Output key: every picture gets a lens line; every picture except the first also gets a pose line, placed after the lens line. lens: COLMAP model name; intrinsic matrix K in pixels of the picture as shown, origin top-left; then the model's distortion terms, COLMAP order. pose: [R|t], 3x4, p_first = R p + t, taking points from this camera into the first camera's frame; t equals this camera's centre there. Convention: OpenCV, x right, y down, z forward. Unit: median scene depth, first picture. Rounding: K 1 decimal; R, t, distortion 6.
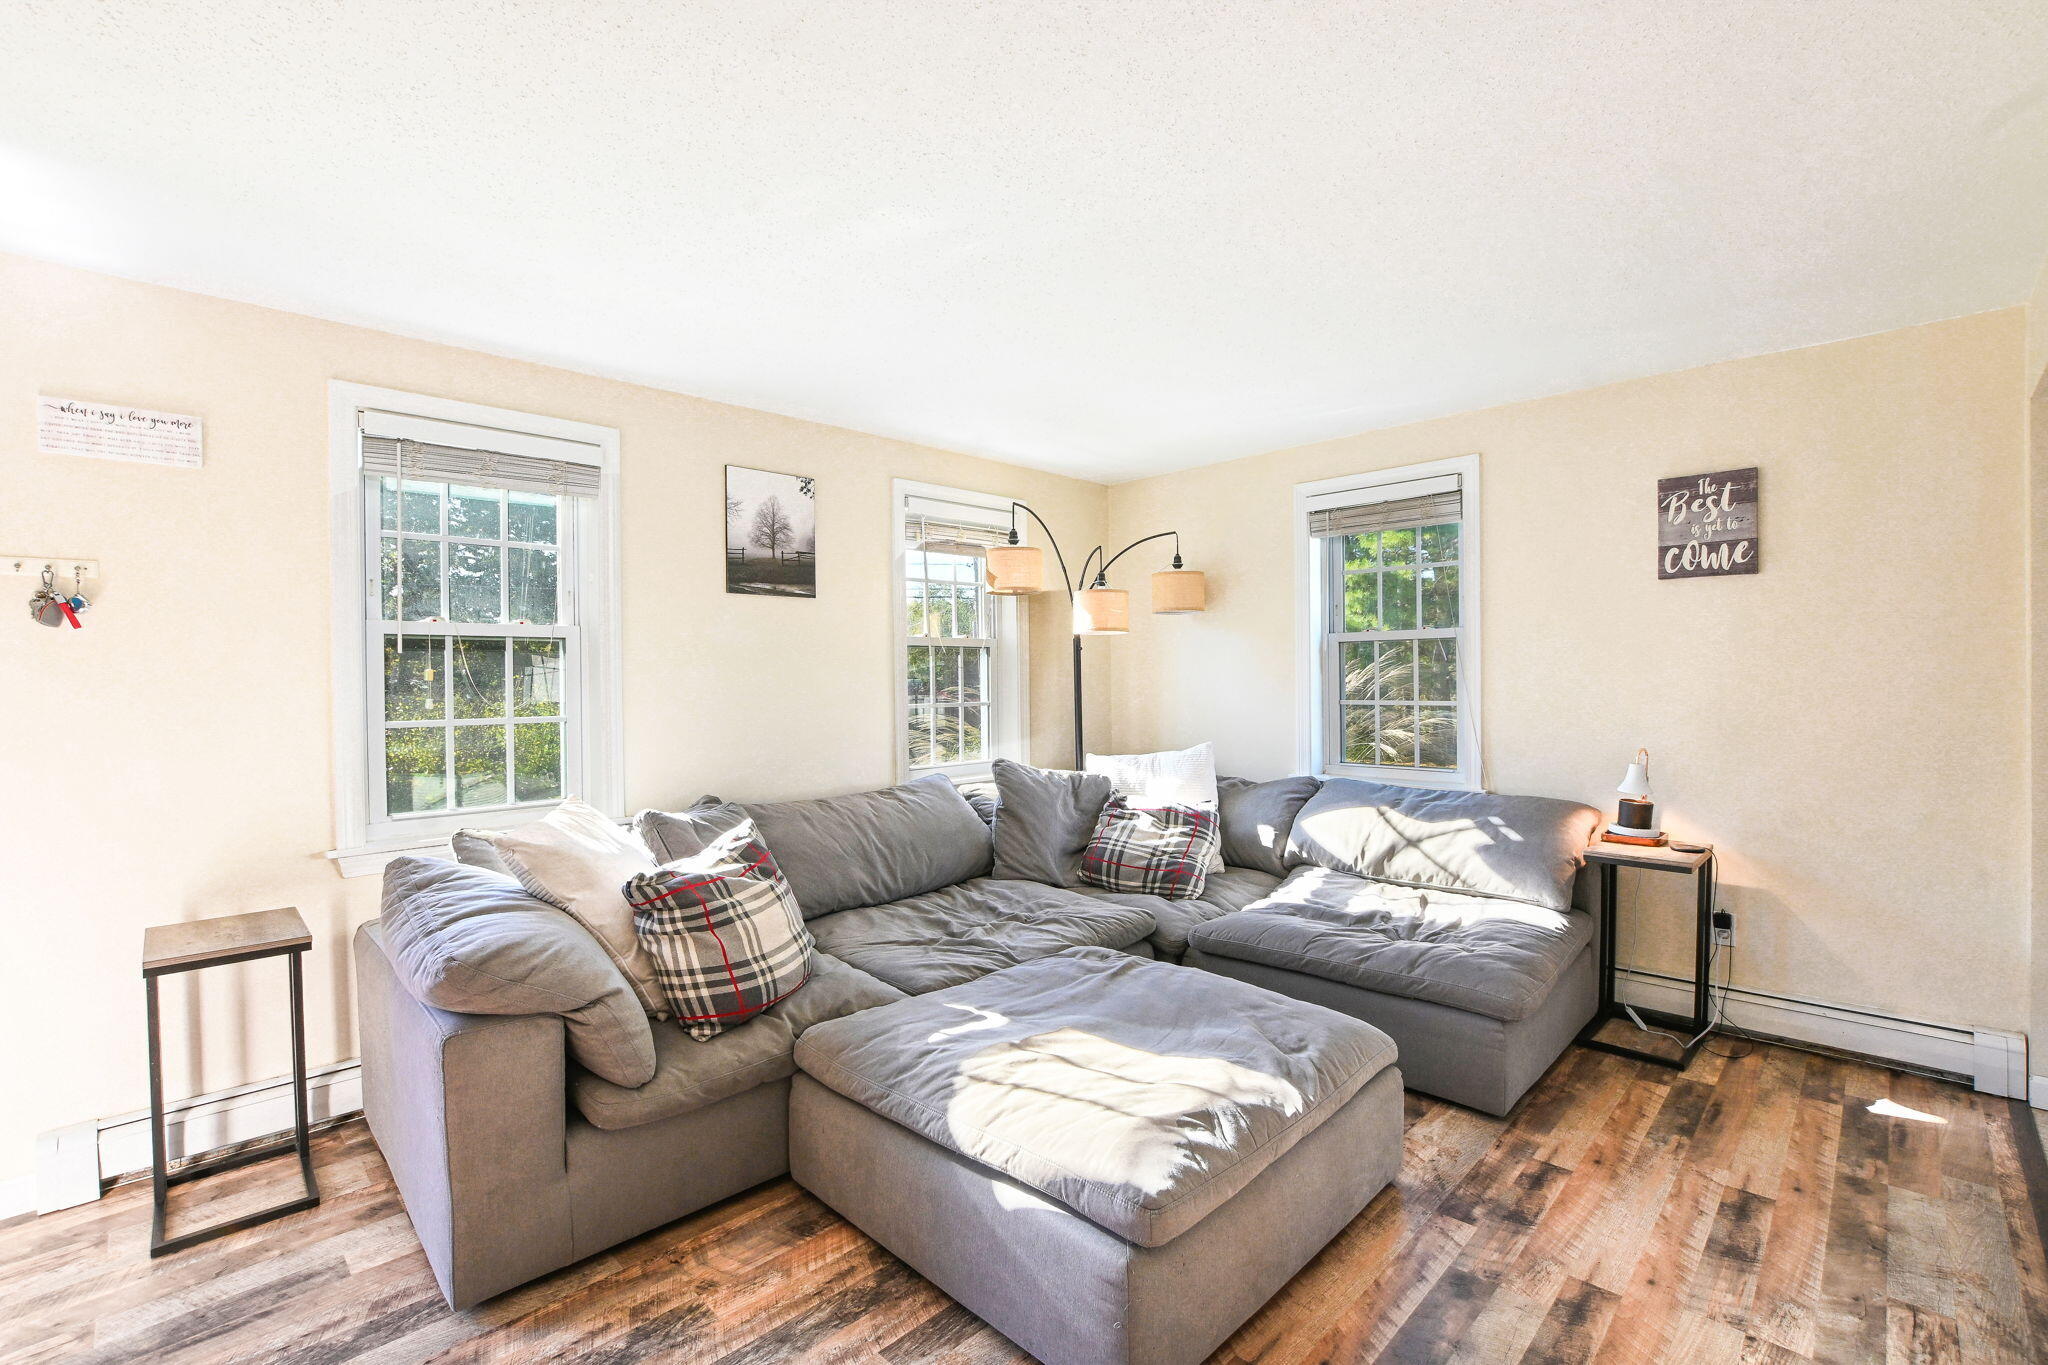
lens RADIAL K [[906.0, 0, 1006.4], [0, 906.0, 686.3], [0, 0, 1]] dist [0.000140, -0.000135]
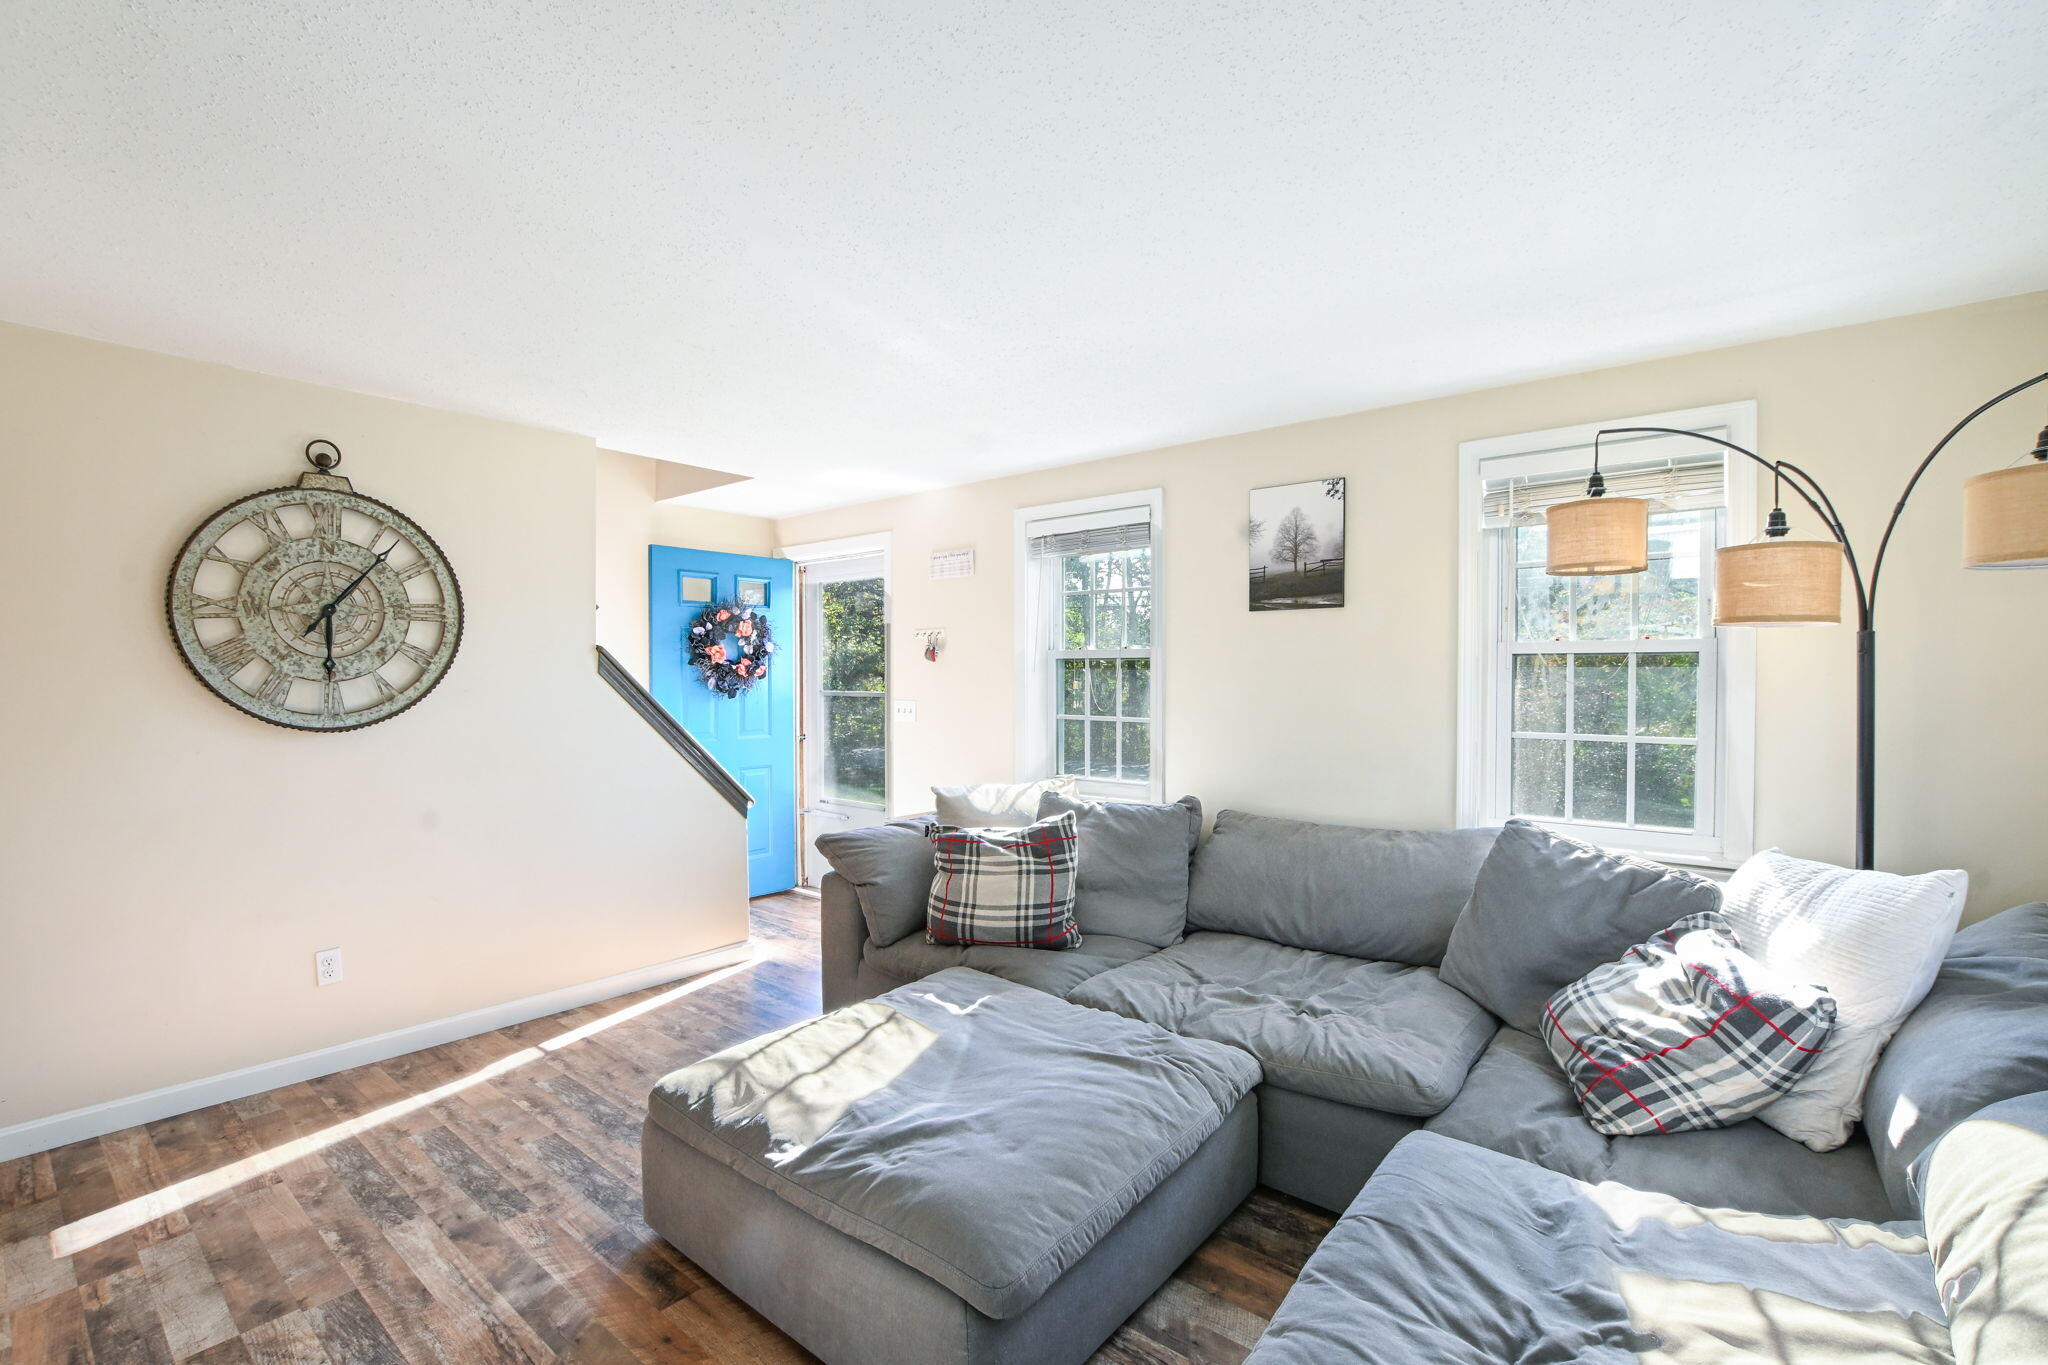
lens RADIAL K [[906.0, 0, 1006.3], [0, 906.0, 680.2], [0, 0, 1]] dist [0.000140, -0.000135]
pose [[0.120840, 0.015675, -0.992548, 0.702975], [-0.013309, 0.999811, 0.014169, -0.034577], [0.992583, 0.011497, 0.121026, 0.592387]]
